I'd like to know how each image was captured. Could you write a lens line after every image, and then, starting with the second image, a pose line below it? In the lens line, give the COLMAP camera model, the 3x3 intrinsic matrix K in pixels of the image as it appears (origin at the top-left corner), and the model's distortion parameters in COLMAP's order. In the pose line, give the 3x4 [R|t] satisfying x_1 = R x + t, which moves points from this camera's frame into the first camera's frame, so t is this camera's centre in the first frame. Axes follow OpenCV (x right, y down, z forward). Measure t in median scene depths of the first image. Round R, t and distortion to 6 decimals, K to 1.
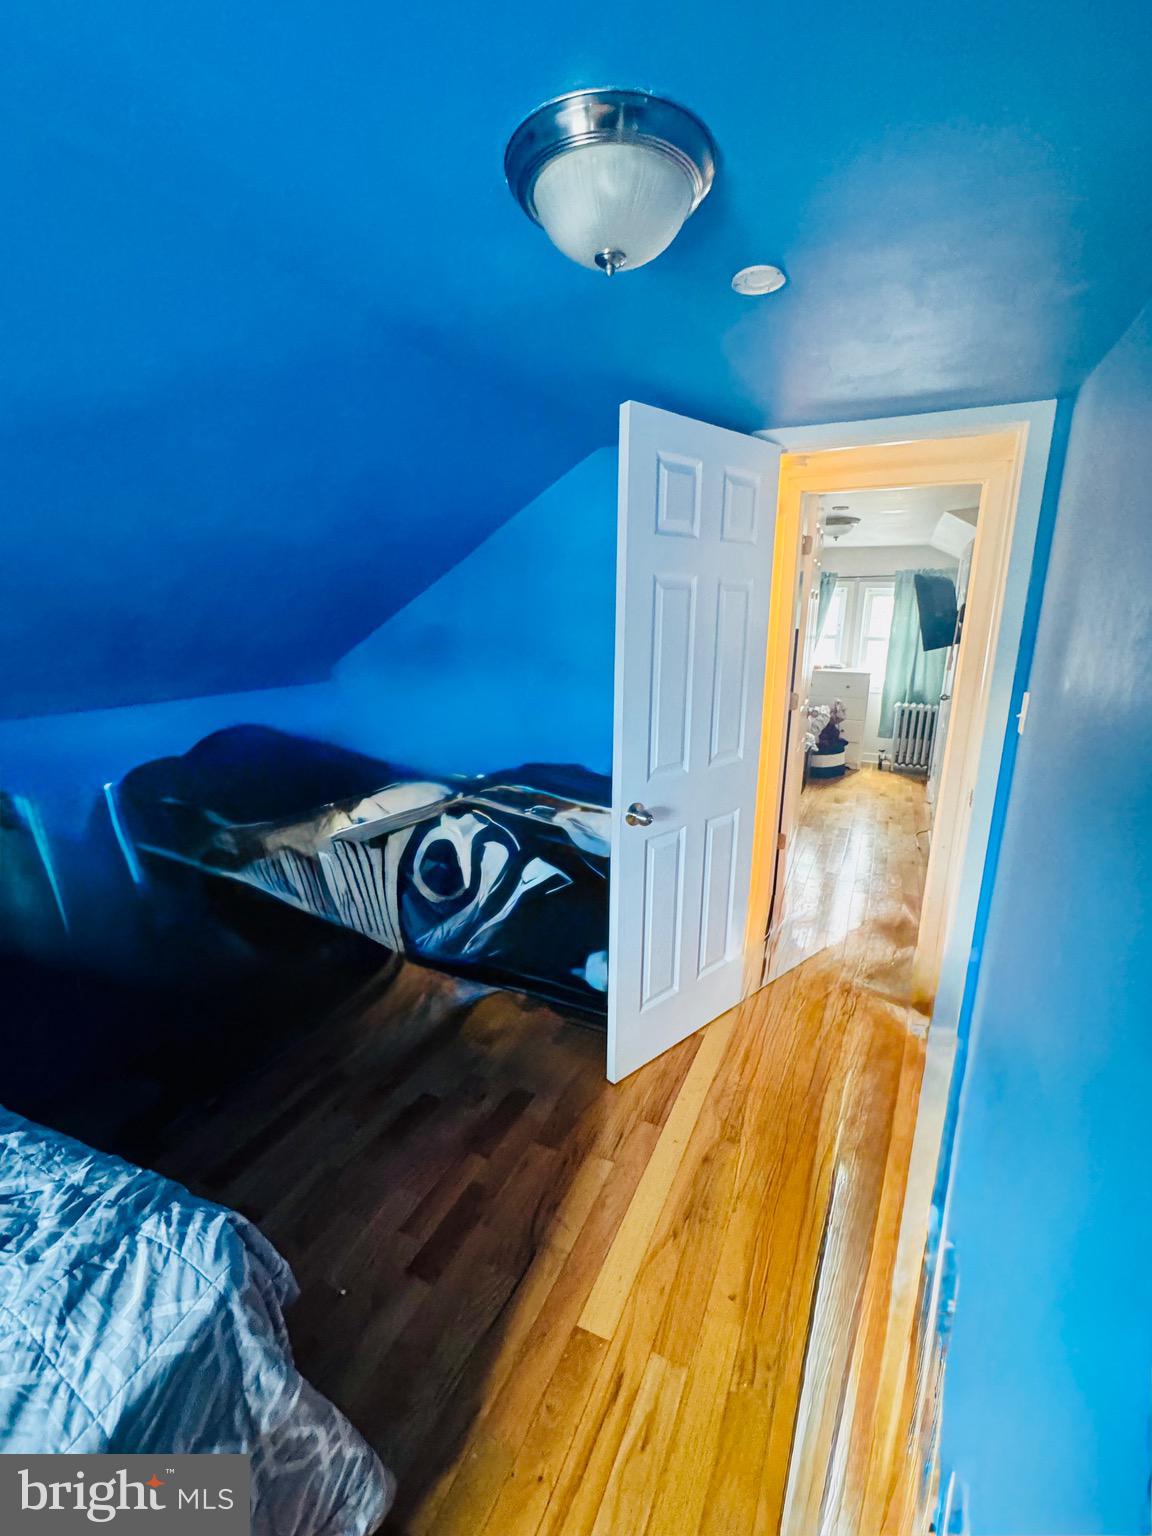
lens RADIAL K [[657.0, 0, 576.0], [0, 657.0, 768.0], [0, 0, 1]] dist [0.000123, -0.000172]
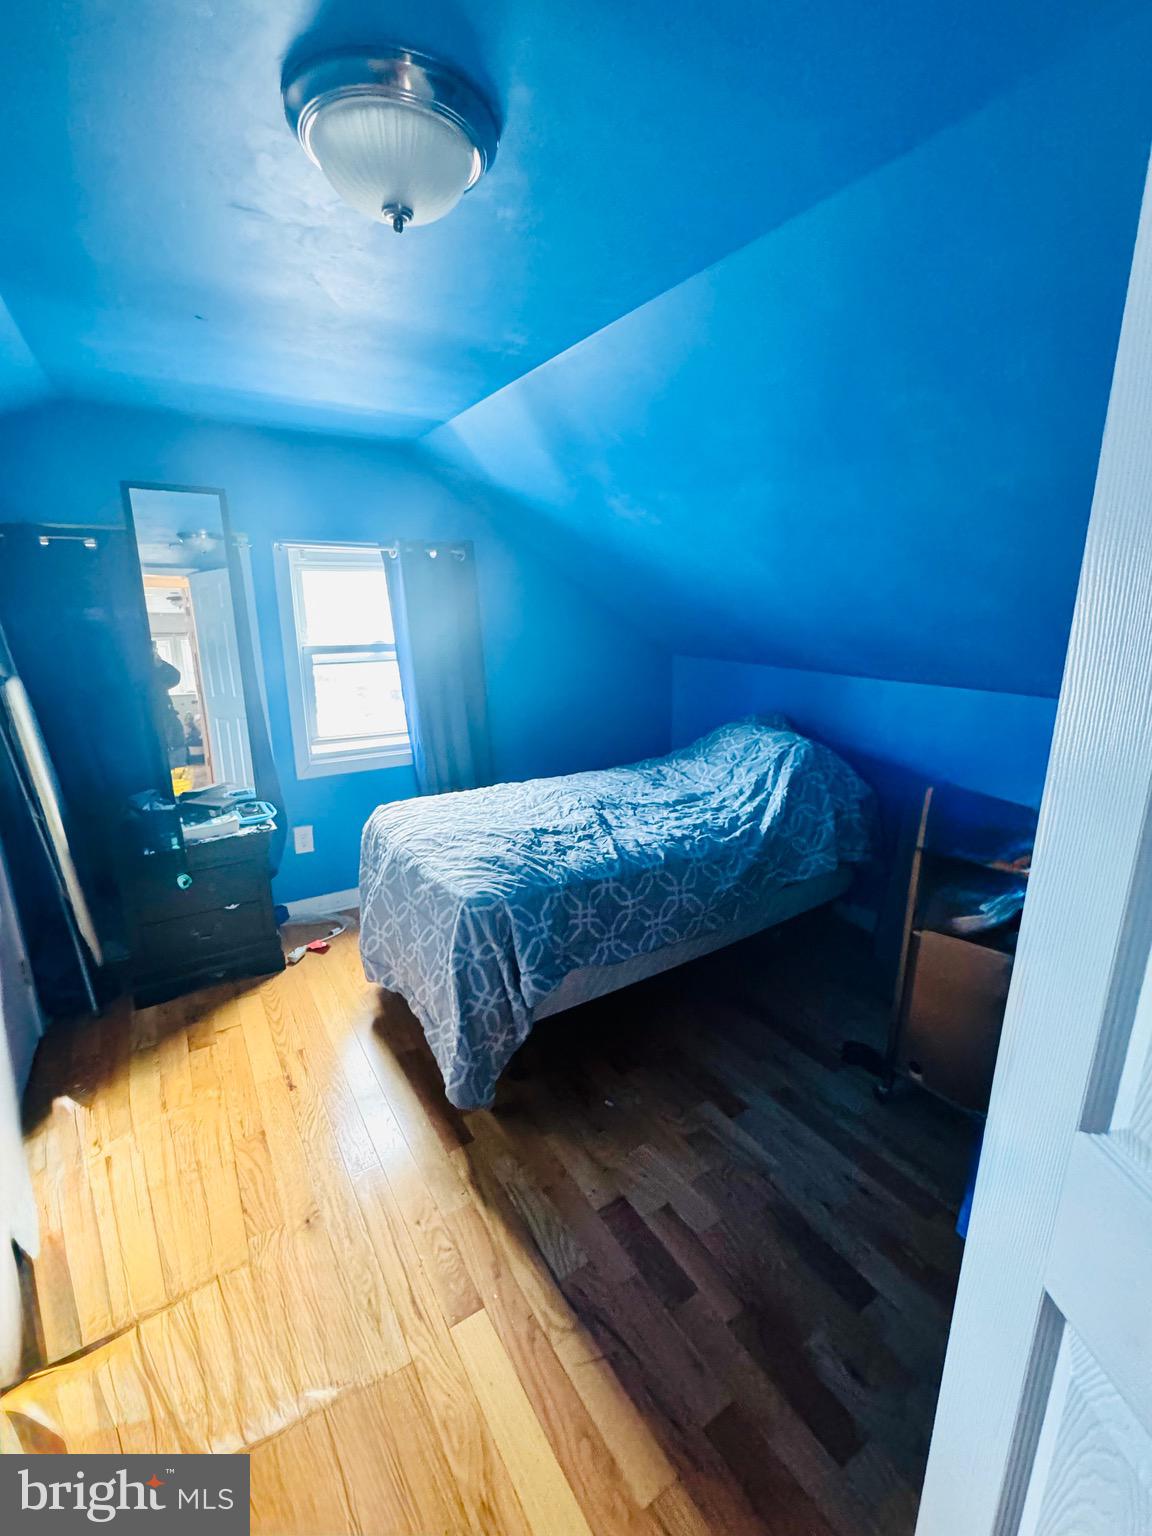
lens RADIAL K [[657.0, 0, 576.0], [0, 657.0, 768.0], [0, 0, 1]] dist [0.000123, -0.000172]
pose [[-0.536970, 0.198400, -0.819939, 0.576274], [-0.207936, 0.910835, 0.356569, -0.268785], [0.817573, 0.361962, -0.447837, 1.268424]]
